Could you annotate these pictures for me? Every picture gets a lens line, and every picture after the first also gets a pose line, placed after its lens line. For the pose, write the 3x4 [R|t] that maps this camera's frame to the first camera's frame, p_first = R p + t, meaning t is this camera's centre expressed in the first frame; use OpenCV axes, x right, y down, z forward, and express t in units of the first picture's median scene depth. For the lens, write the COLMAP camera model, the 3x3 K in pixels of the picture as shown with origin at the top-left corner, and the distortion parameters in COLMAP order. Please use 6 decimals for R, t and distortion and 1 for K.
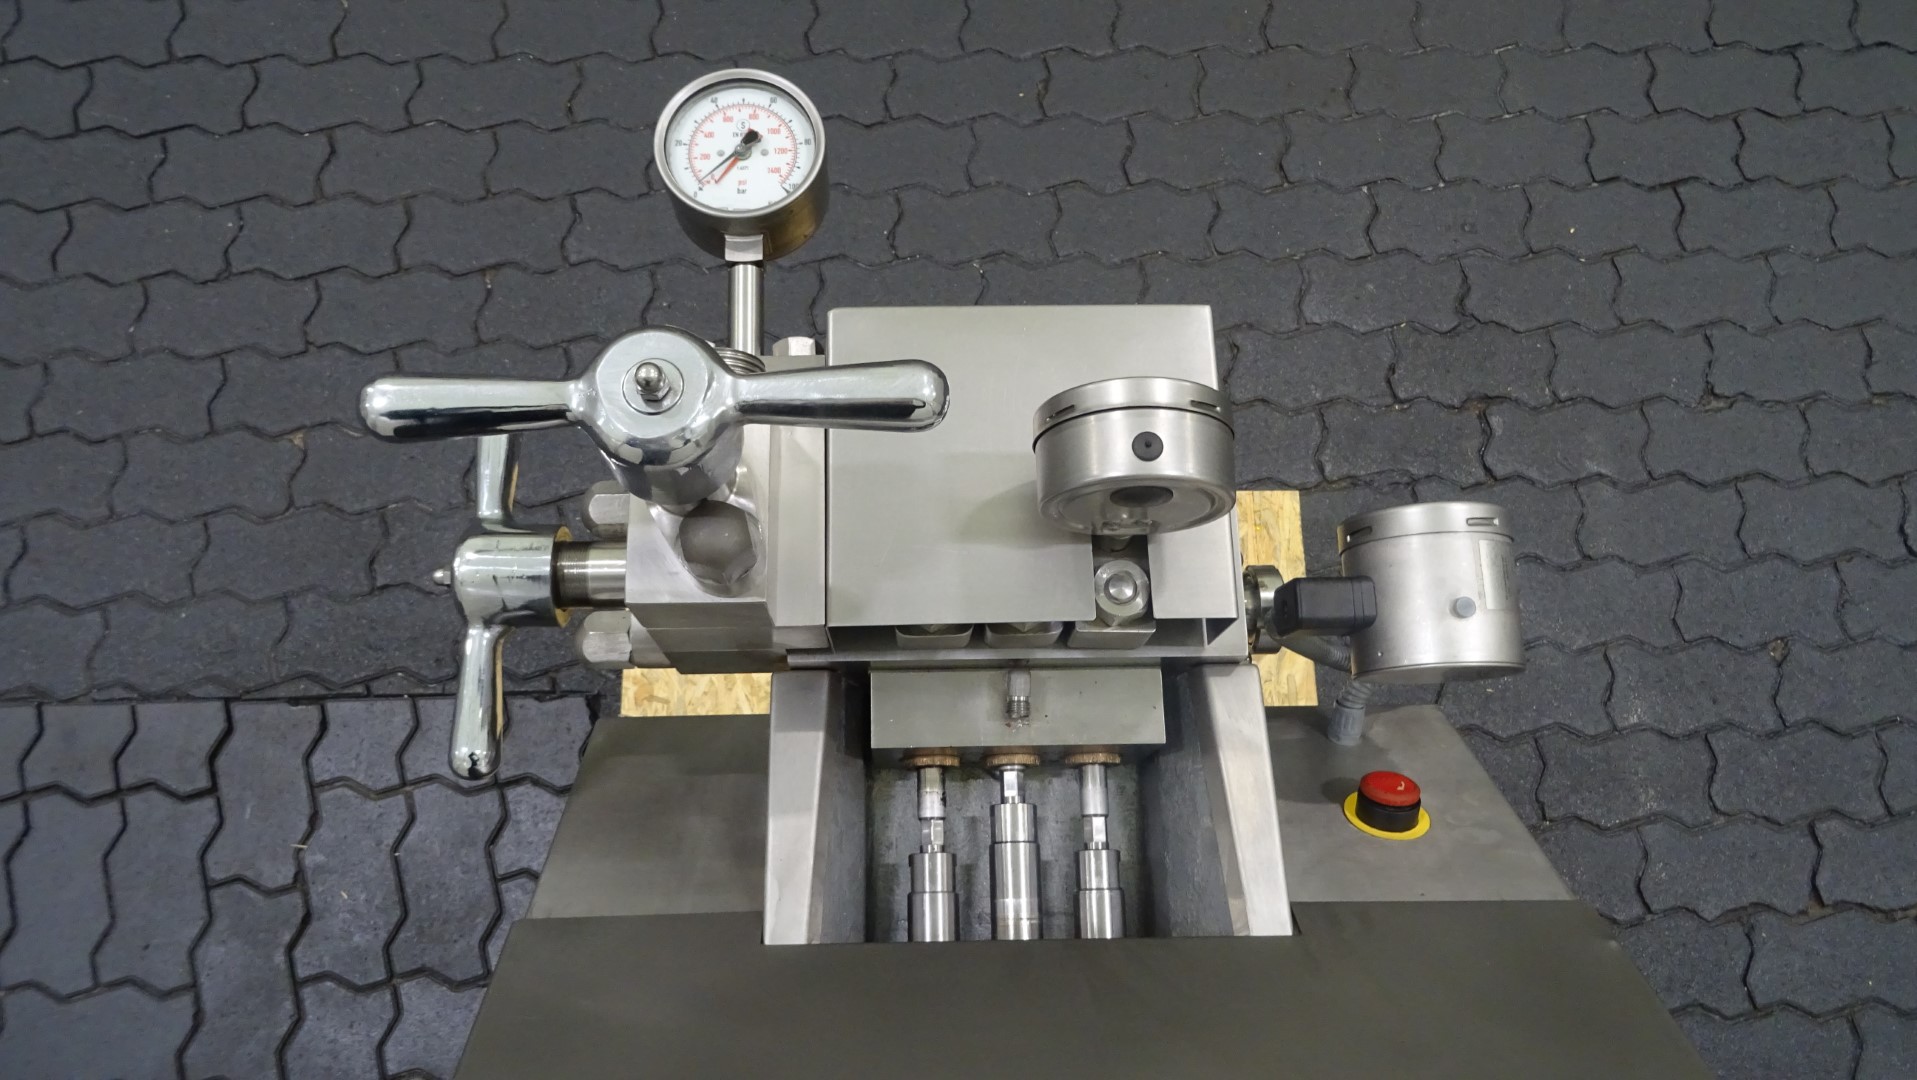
lens RADIAL K [[1431.2, 0, 958.5], [0, 1431.2, 540.0], [0, 0, 1]] dist [-0.016729, 0.010393]
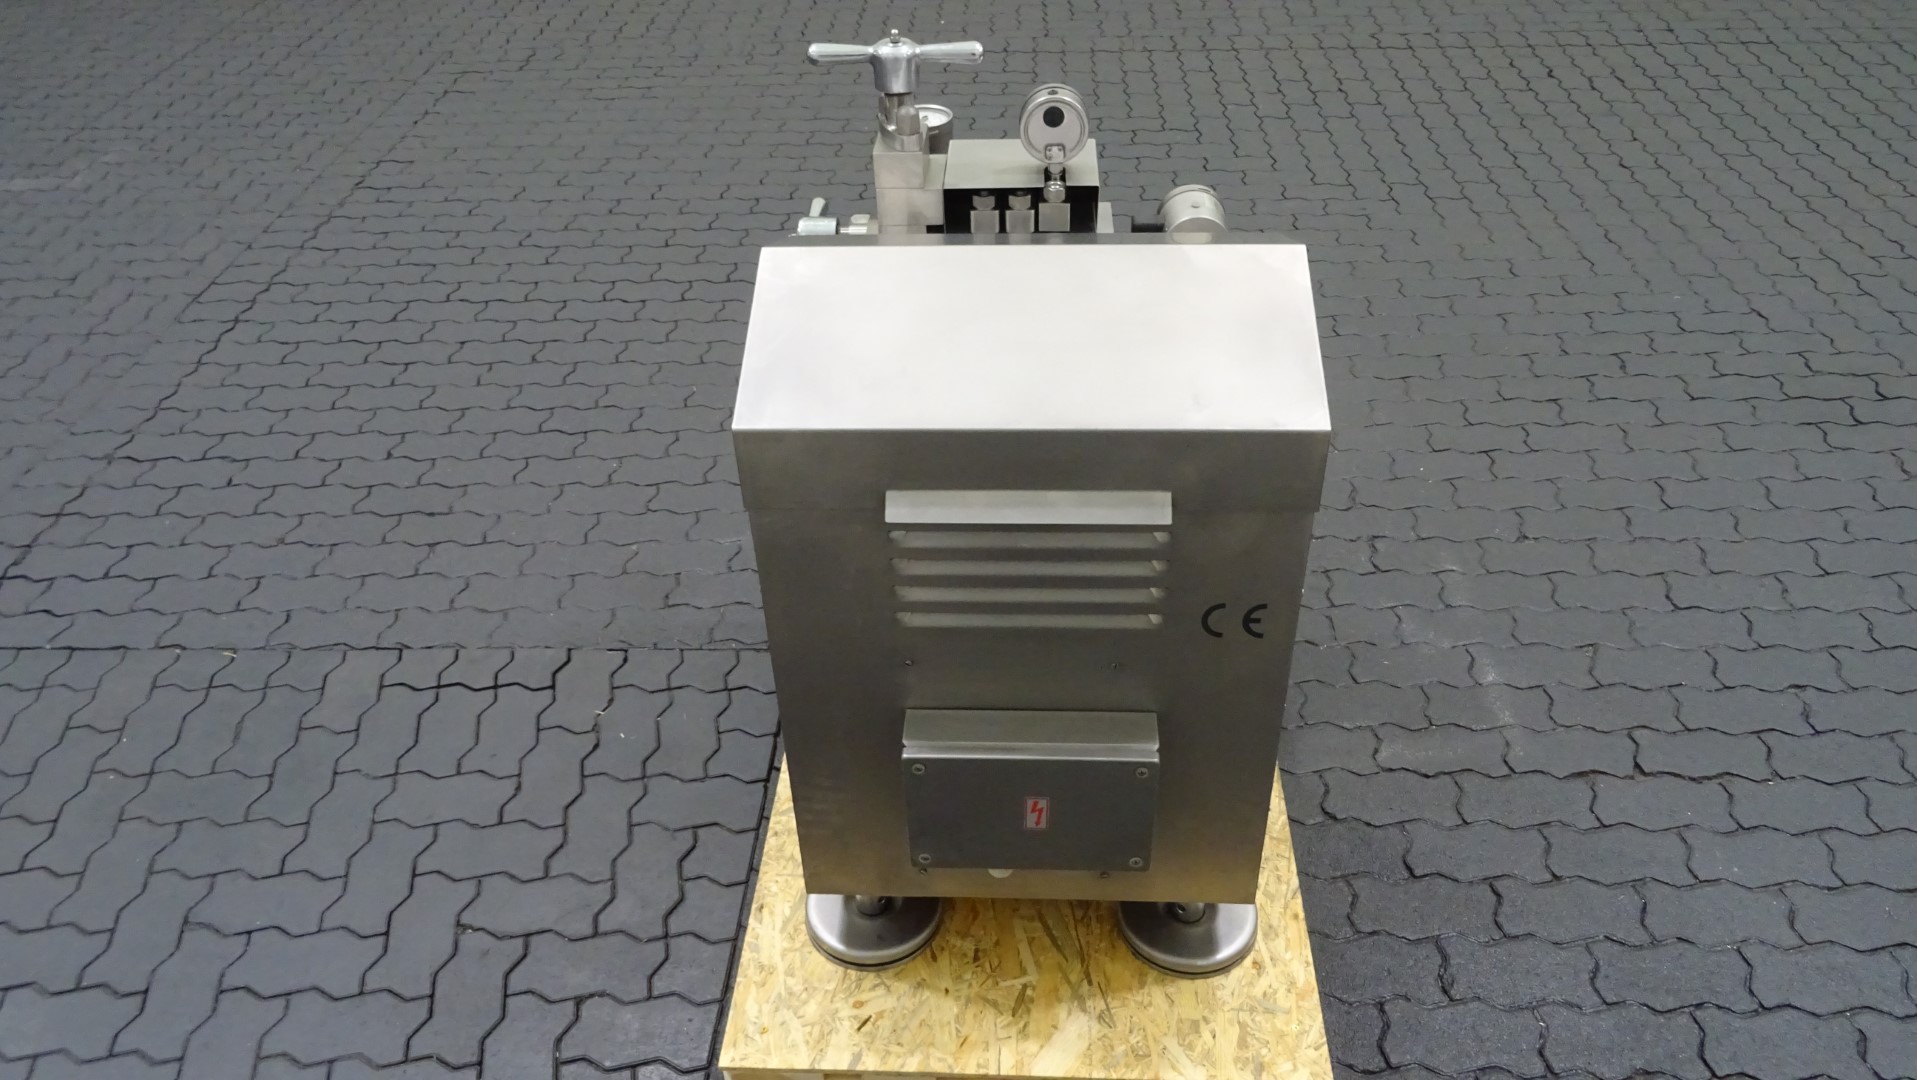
lens RADIAL K [[1431.2, 0, 958.5], [0, 1431.2, 540.0], [0, 0, 1]] dist [-0.016729, 0.010393]
pose [[0.994657, -0.012724, -0.102446, 0.080540], [-0.052345, 0.793180, -0.606733, 0.897399], [0.088978, 0.608854, 0.788276, -0.278940]]
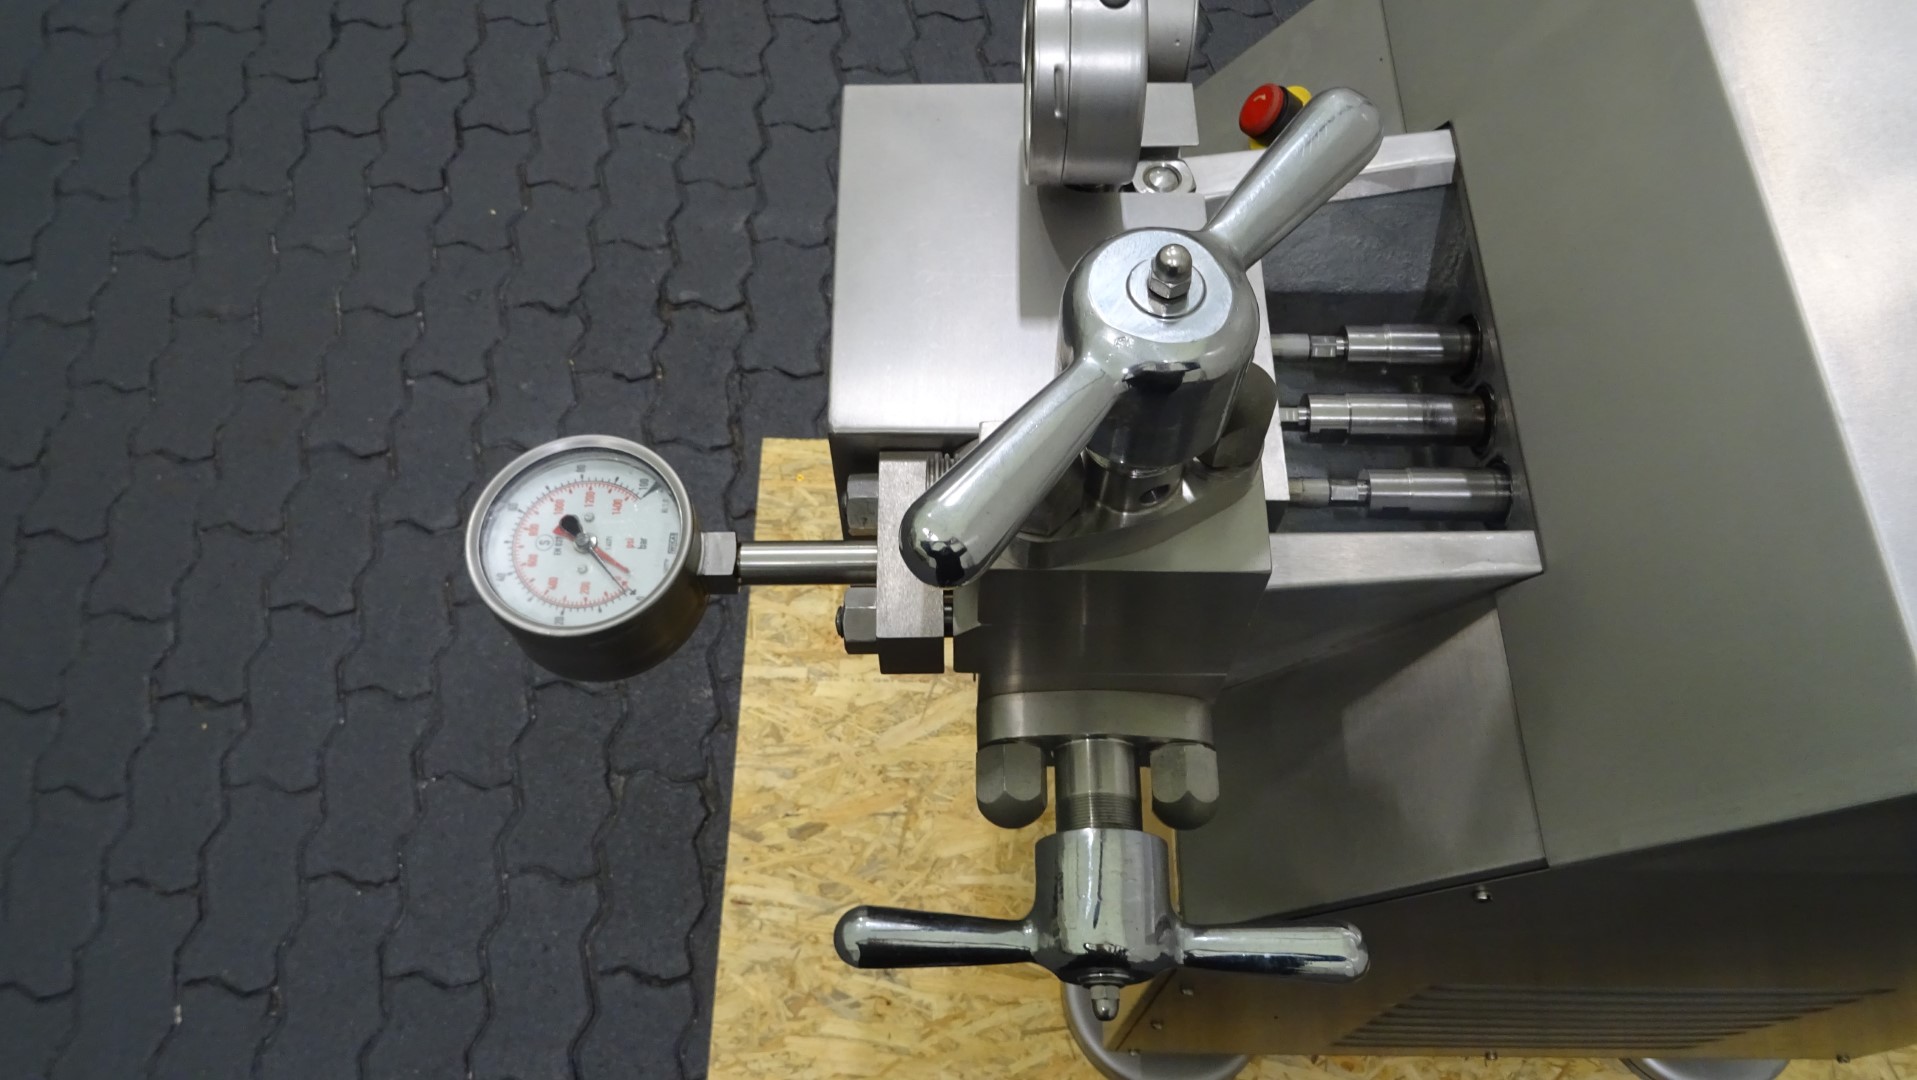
lens RADIAL K [[1418.7, 0, 958.5], [0, 1418.7, 540.0], [0, 0, 1]] dist [-0.004889, -0.002046]
pose [[0.024400, -0.902103, 0.430830, -0.213979], [0.957449, 0.145055, 0.249501, -0.123457], [-0.287570, 0.406410, 0.867257, 0.134213]]
